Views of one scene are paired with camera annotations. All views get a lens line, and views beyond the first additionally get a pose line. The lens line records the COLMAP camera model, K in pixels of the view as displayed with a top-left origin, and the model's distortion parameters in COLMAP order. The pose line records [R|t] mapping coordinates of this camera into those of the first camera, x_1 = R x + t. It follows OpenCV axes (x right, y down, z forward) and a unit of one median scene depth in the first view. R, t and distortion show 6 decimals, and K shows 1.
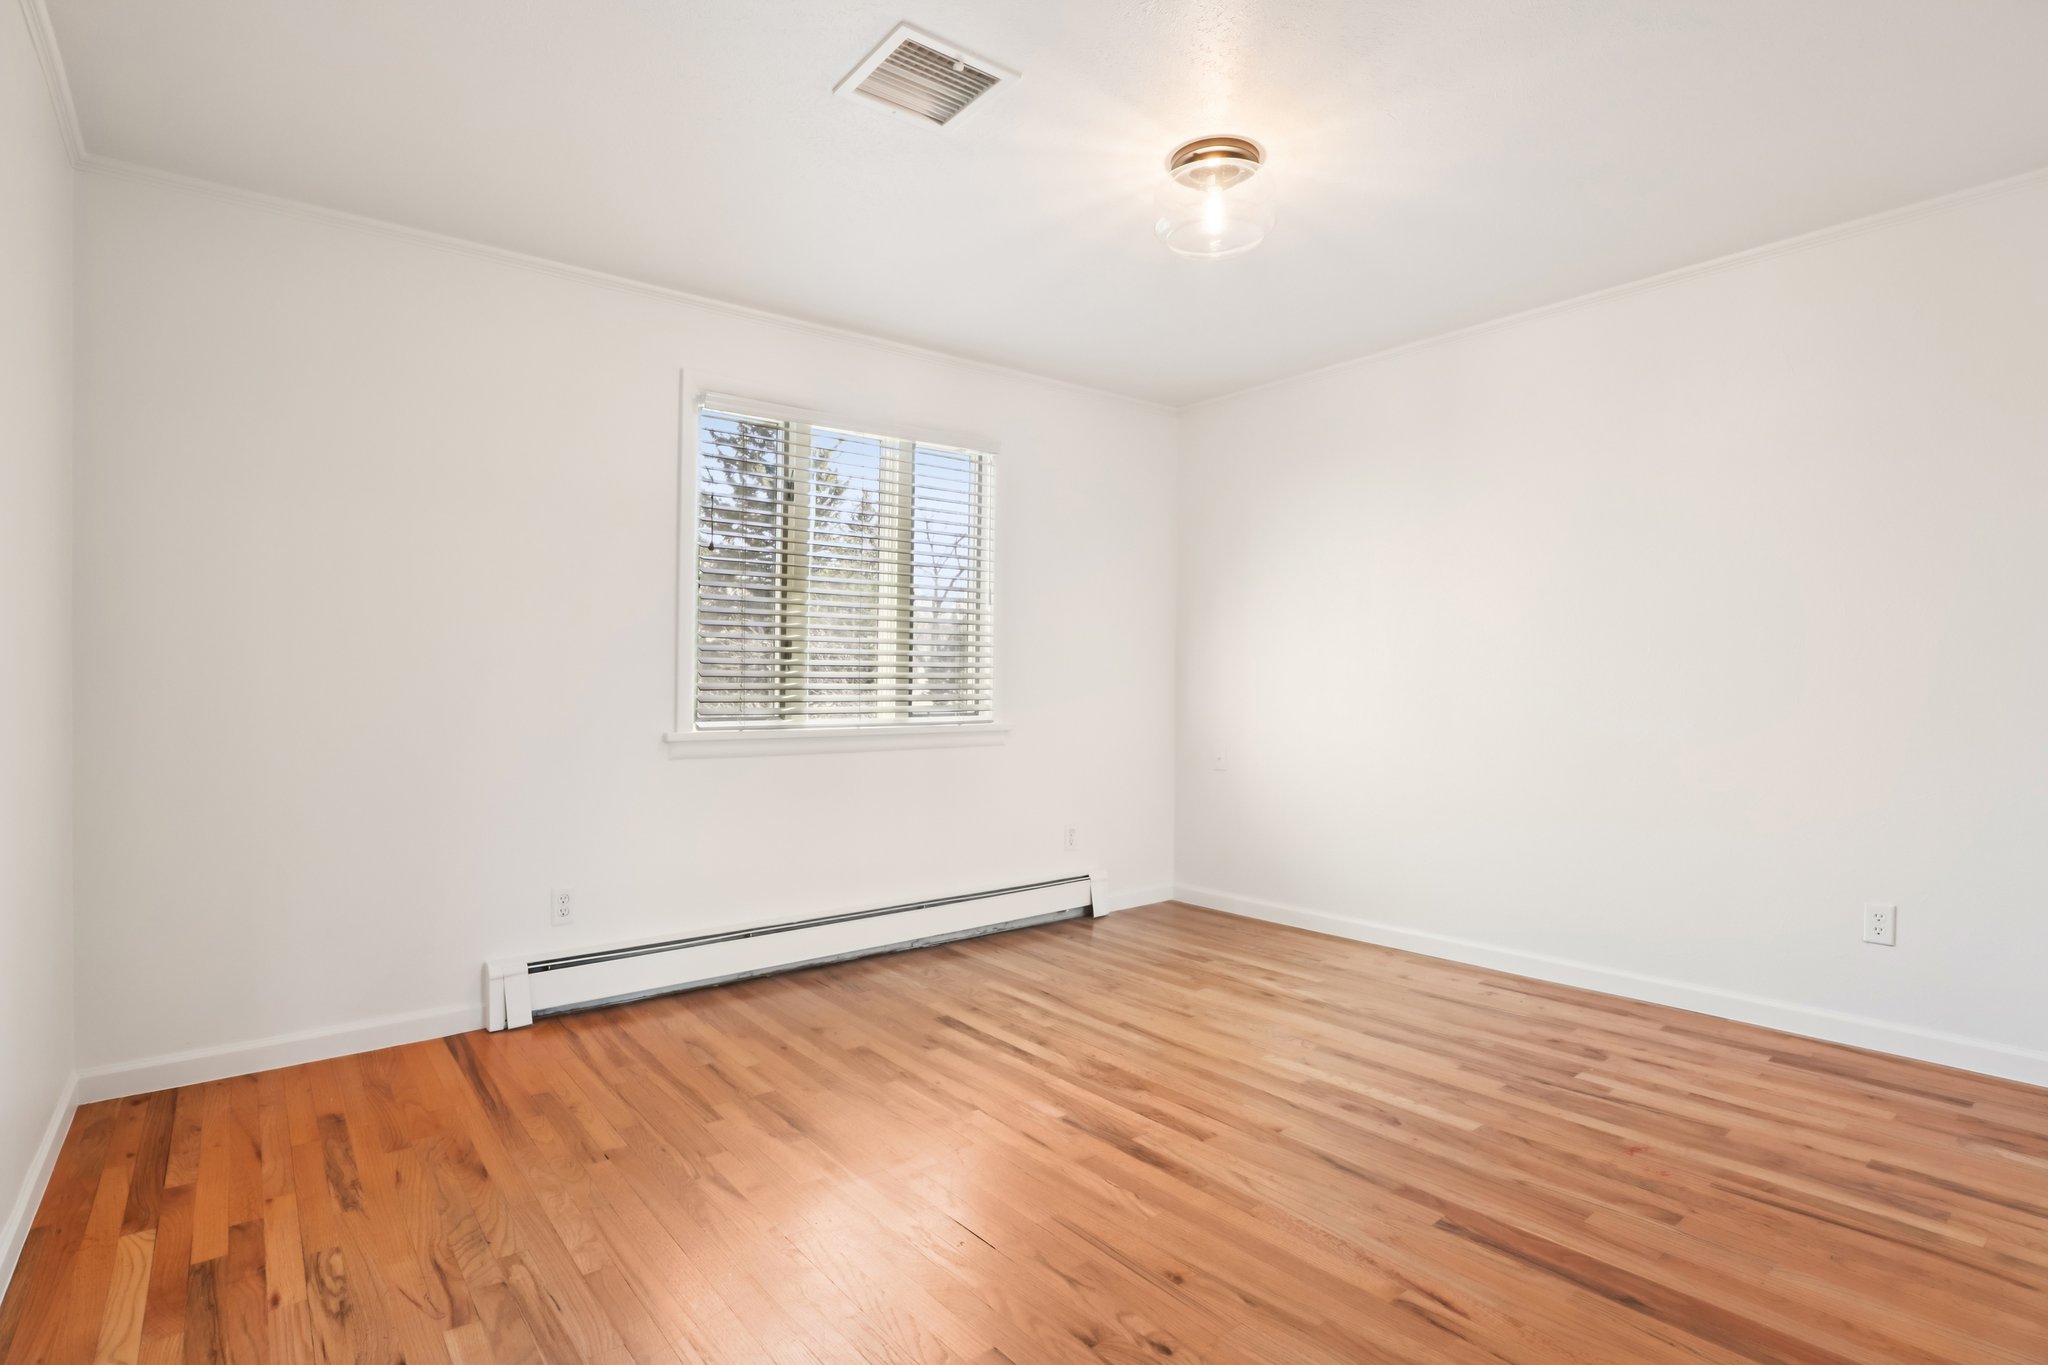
lens RADIAL K [[1017.4, 0, 1024.0], [0, 1017.4, 682.5], [0, 0, 1]] dist [-0.030197, 0.001333]
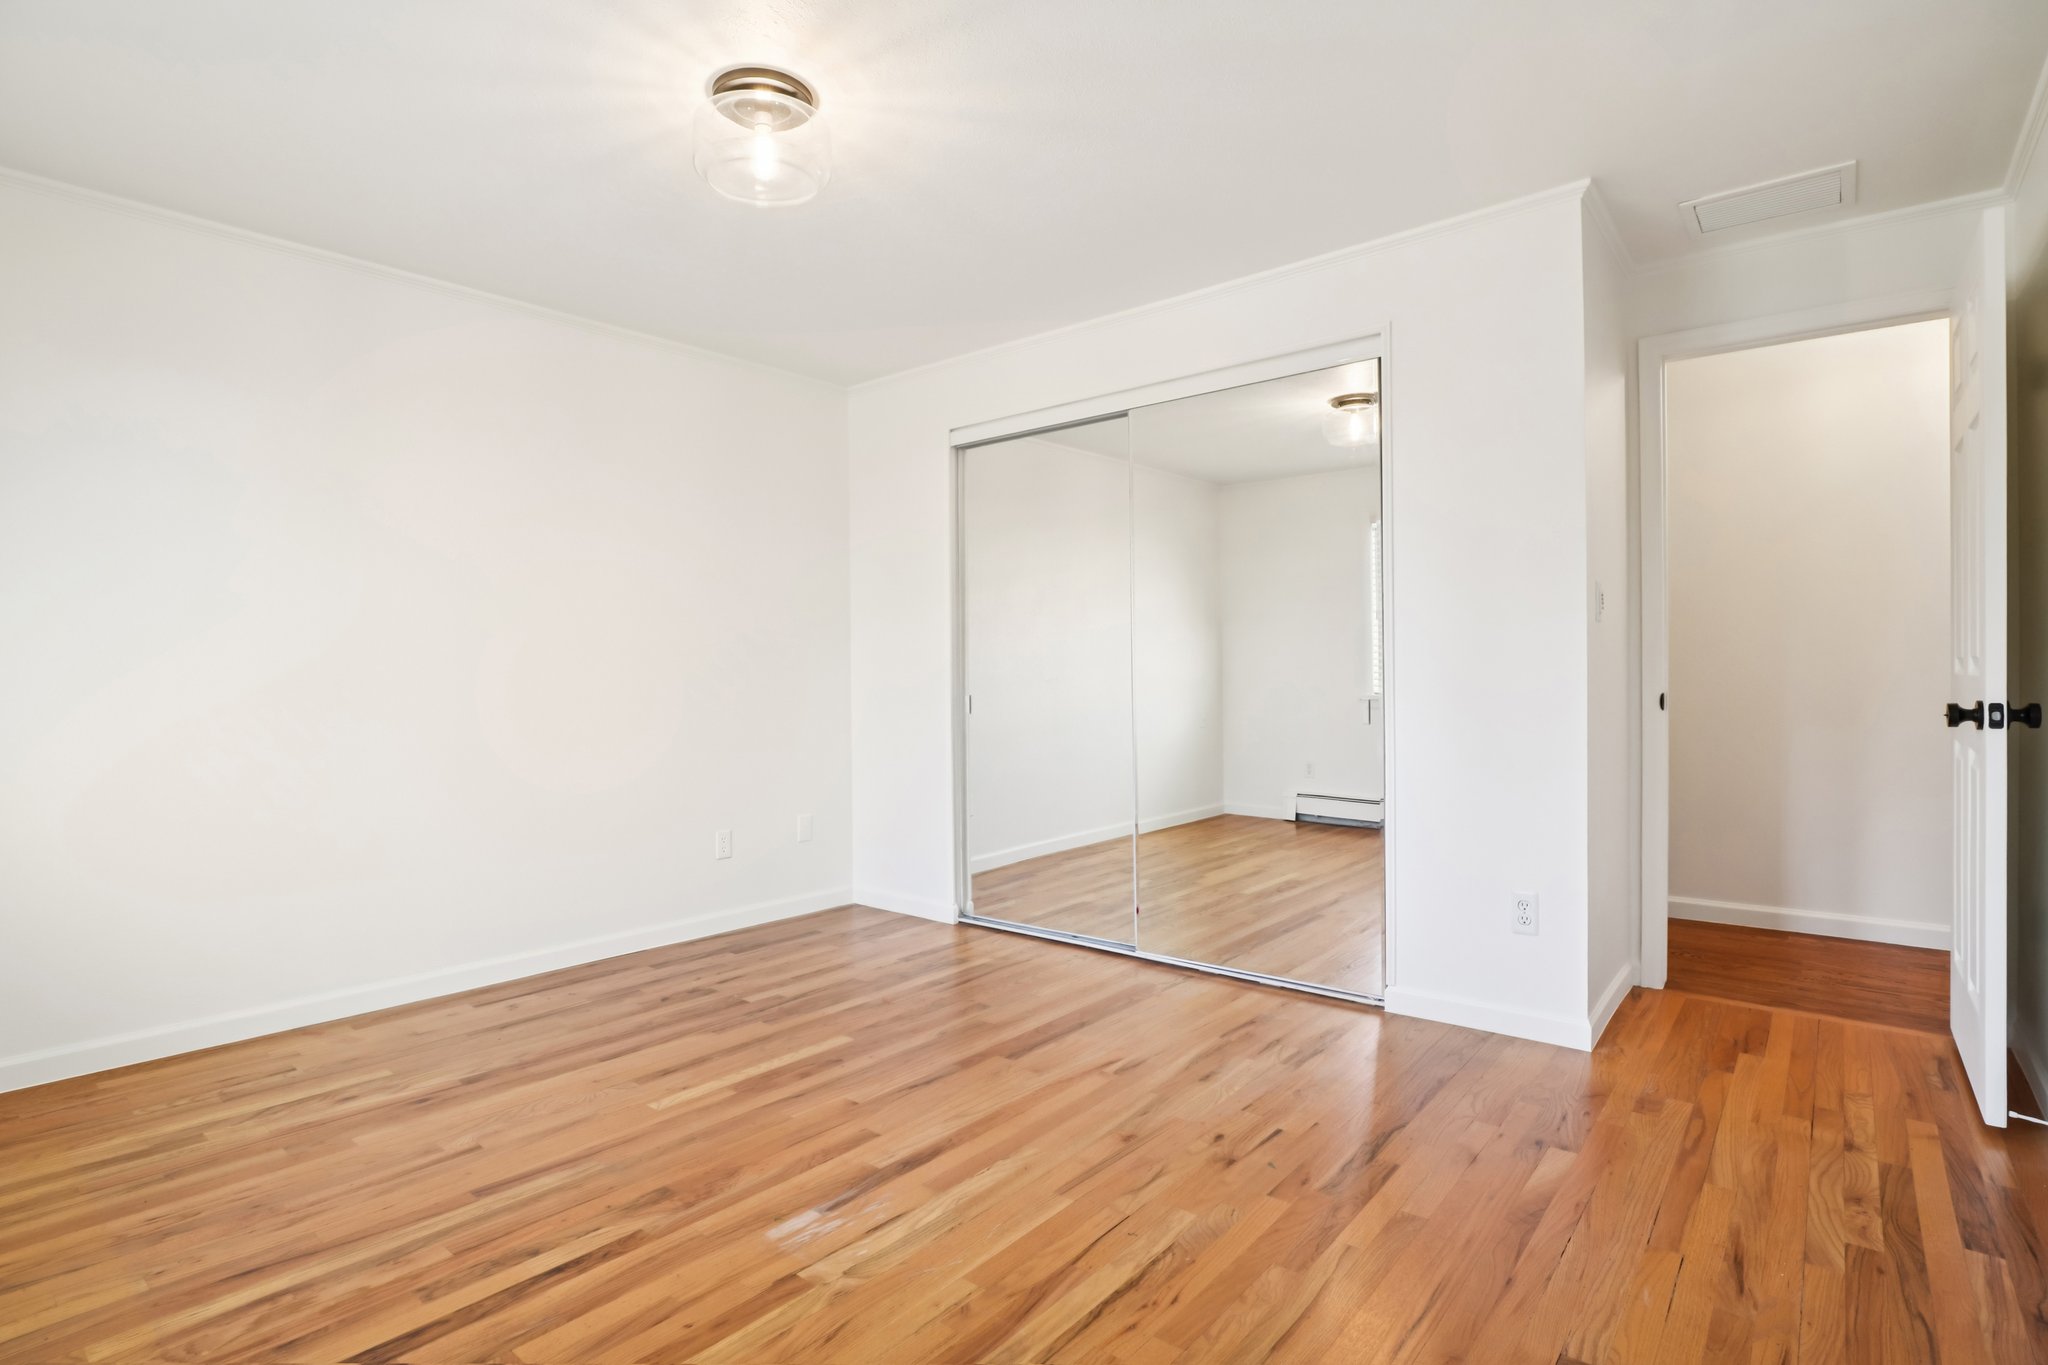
lens RADIAL K [[1017.4, 0, 1024.0], [0, 1017.4, 682.5], [0, 0, 1]] dist [-0.030197, 0.001333]
pose [[-0.200429, 0.000153, 0.979708, -0.668340], [0.005292, 0.999986, 0.000927, 0.007280], [-0.979694, 0.005370, -0.200427, 0.856923]]
